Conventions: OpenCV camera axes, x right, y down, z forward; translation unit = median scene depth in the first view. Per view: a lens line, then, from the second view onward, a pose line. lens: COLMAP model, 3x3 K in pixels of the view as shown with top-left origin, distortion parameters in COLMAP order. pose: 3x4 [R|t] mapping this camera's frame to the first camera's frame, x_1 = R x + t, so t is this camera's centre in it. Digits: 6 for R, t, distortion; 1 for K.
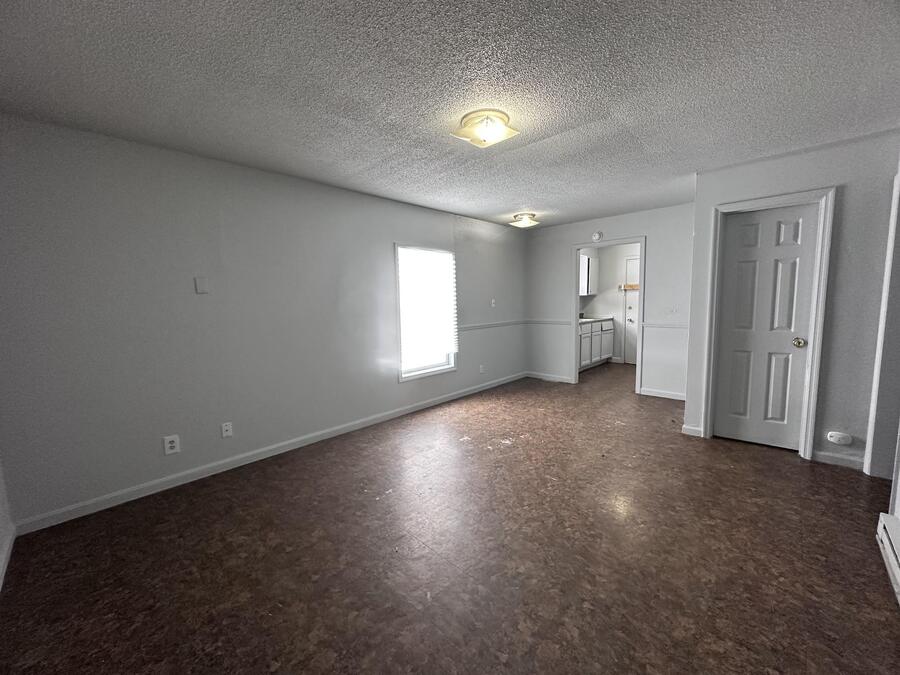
lens RADIAL K [[358.2, 0, 447.5], [0, 358.2, 336.1], [0, 0, 1]] dist [-0.001073, -0.000111]
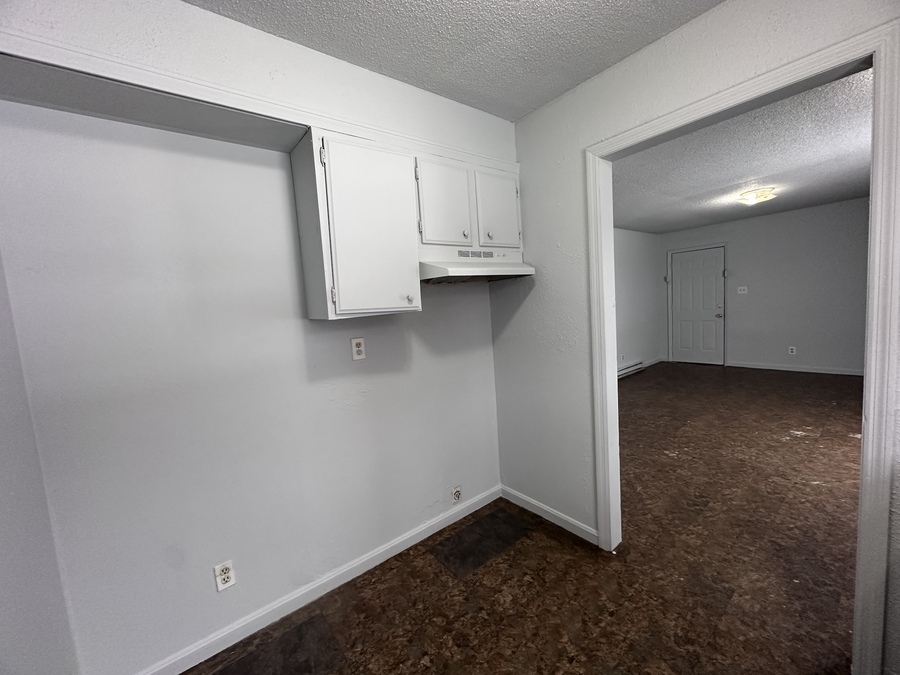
lens RADIAL K [[358.2, 0, 450.0], [0, 358.2, 337.3], [0, 0, 1]] dist [-0.001073, -0.000111]
pose [[-0.986666, 0.078718, 0.142454, 1.039996], [0.104906, 0.976772, 0.186846, -0.263354], [-0.124437, 0.199299, -0.972006, 2.228219]]
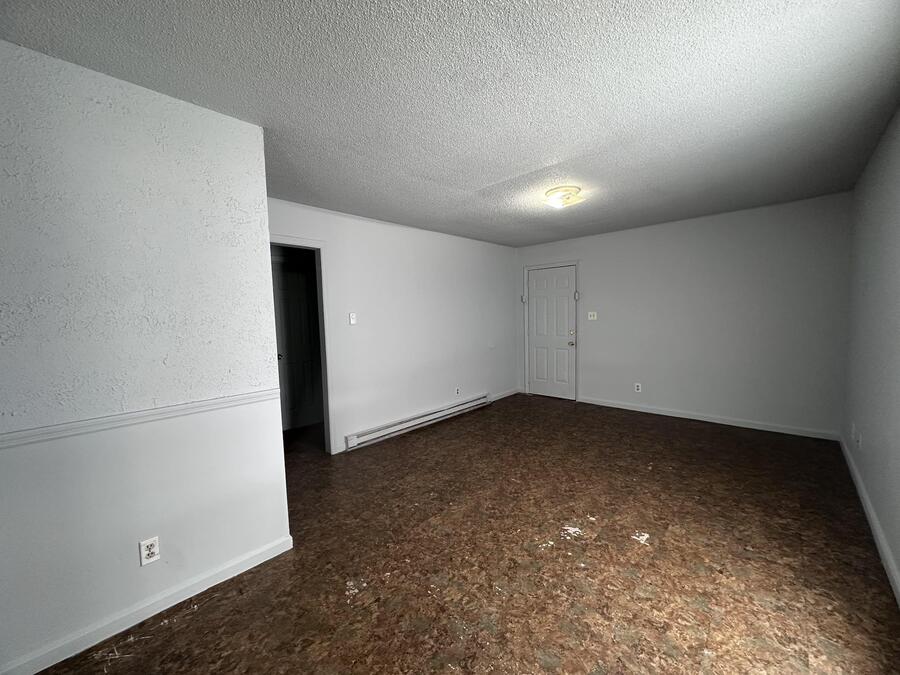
lens RADIAL K [[358.2, 0, 448.6], [0, 358.2, 336.5], [0, 0, 1]] dist [-0.001073, -0.000111]
pose [[-0.998769, 0.049176, -0.006505, 0.424338], [0.047398, 0.984780, 0.167219, -0.203558], [0.014629, 0.166705, -0.985898, 1.770169]]
